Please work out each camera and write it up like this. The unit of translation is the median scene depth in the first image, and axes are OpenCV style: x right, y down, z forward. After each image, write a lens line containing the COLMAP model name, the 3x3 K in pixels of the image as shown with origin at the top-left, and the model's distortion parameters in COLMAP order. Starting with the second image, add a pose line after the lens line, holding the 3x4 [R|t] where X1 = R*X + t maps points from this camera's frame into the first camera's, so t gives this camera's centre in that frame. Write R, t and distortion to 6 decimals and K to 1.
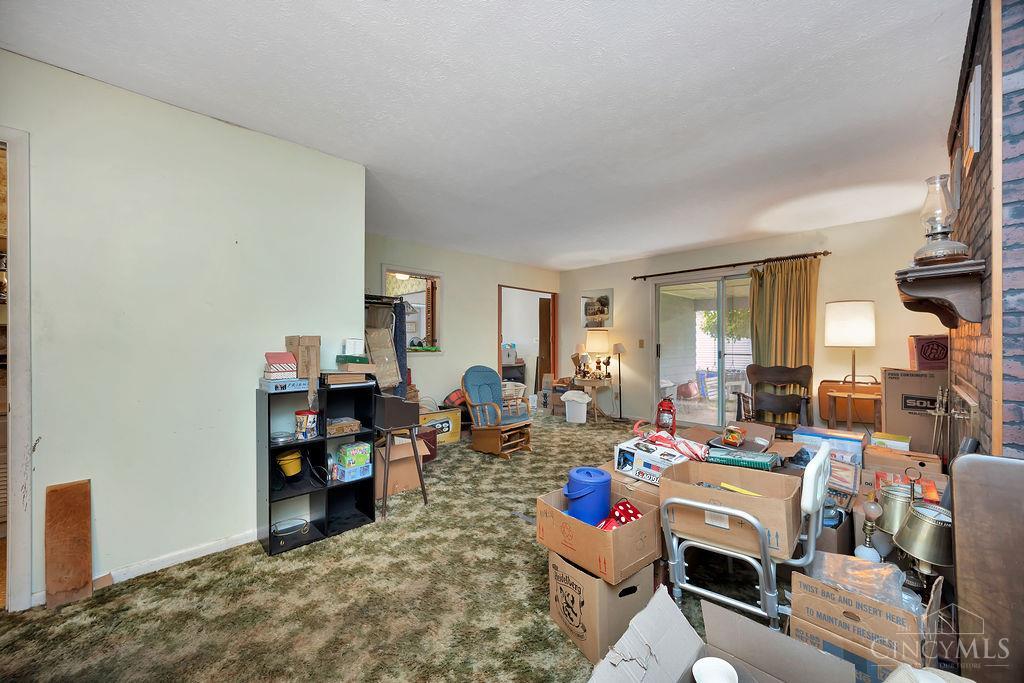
lens RADIAL K [[386.4, 0, 514.2], [0, 386.4, 343.2], [0, 0, 1]] dist [0.001199, 0.000139]
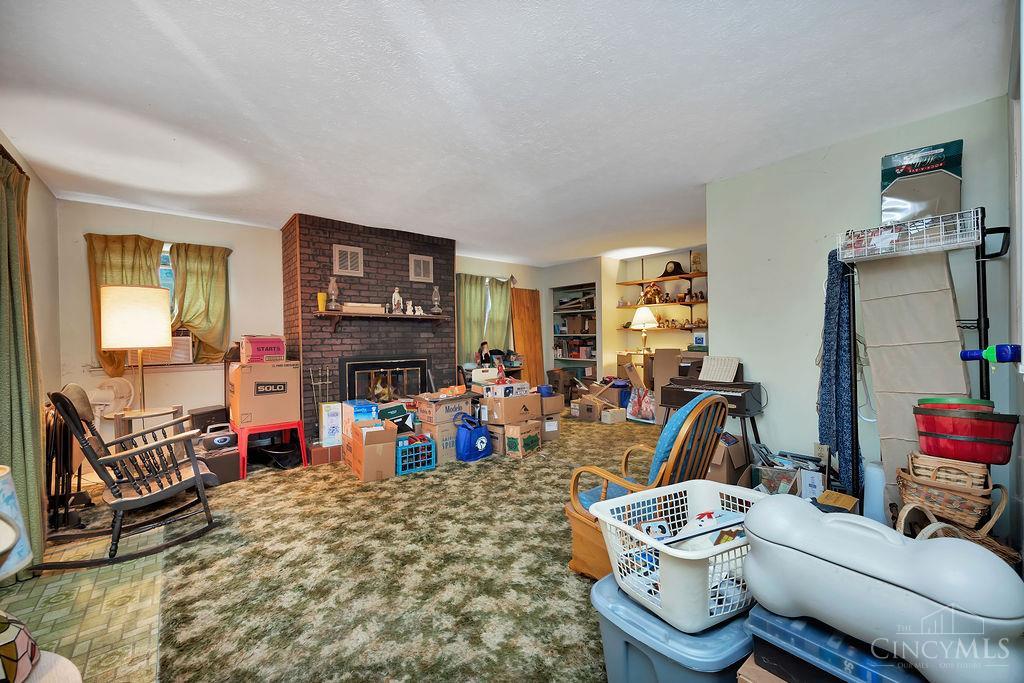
lens RADIAL K [[405.1, 0, 518.7], [0, 405.1, 340.8], [0, 0, 1]] dist [-0.001761, -0.000353]
pose [[-0.997667, 0.013295, 0.066963, 0.089471], [0.013841, 0.999875, 0.007697, -0.001713], [-0.066852, 0.008606, -0.997726, 1.898093]]
